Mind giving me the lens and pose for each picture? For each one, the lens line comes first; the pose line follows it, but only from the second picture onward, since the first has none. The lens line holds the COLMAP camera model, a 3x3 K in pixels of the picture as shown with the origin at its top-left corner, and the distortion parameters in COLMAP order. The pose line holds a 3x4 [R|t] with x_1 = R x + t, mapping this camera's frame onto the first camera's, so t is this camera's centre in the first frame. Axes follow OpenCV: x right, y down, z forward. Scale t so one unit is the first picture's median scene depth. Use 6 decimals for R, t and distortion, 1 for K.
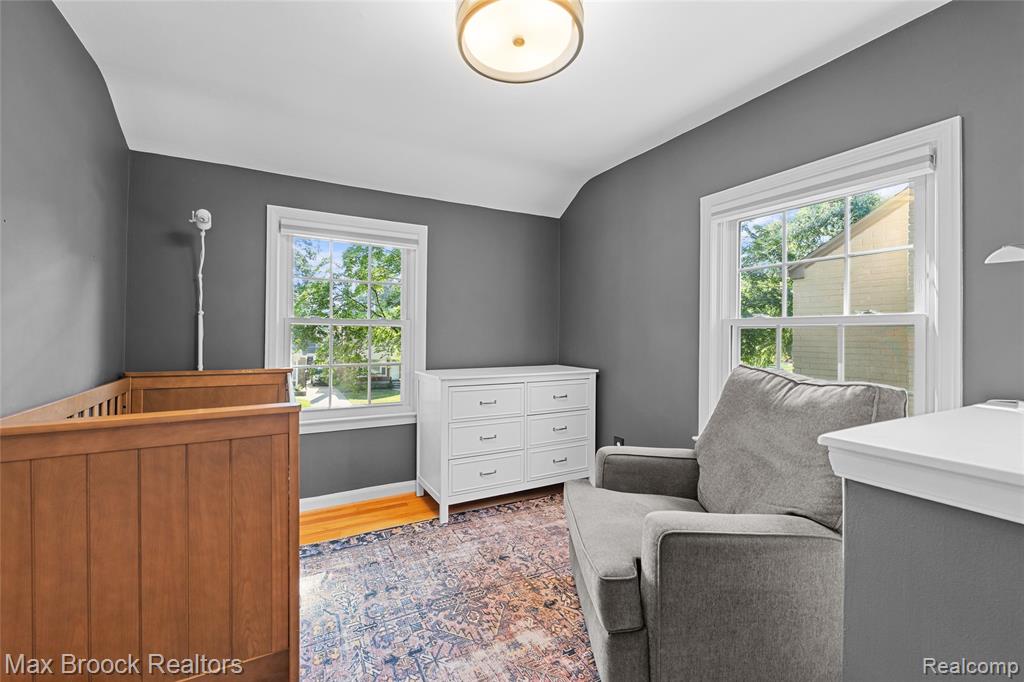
lens RADIAL K [[425.2, 0, 513.1], [0, 425.2, 336.0], [0, 0, 1]] dist [-0.001572, -0.000229]
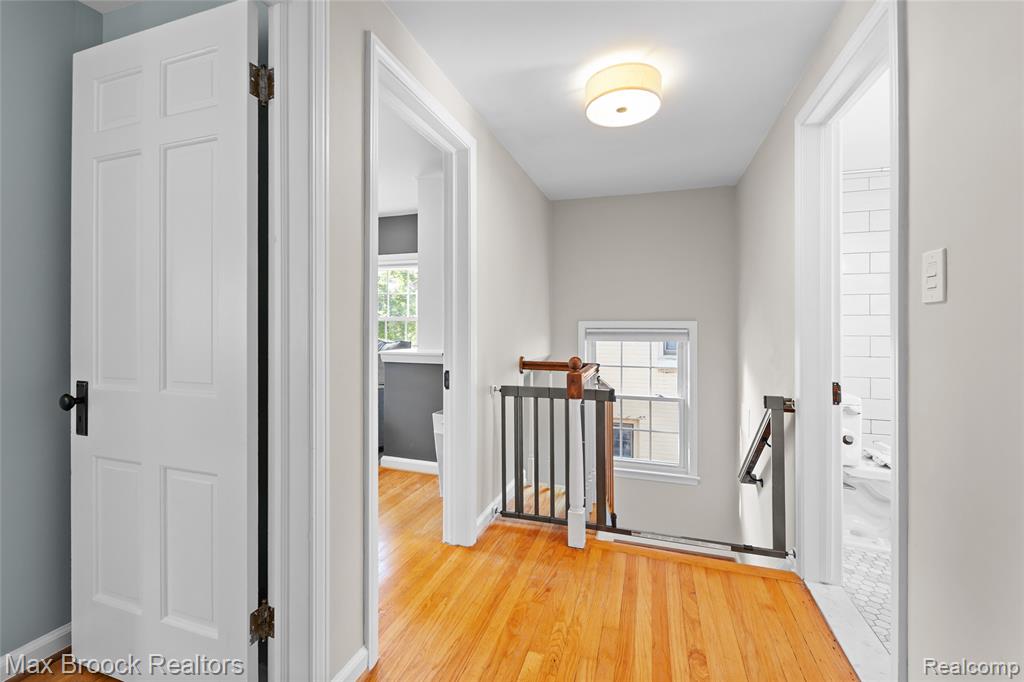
lens RADIAL K [[425.2, 0, 513.1], [0, 425.2, 336.0], [0, 0, 1]] dist [-0.001572, -0.000229]
pose [[0.731897, -0.016402, 0.681217, -0.417560], [-0.000625, 0.999694, 0.024742, 0.003465], [-0.681414, -0.018534, 0.731663, -1.112329]]
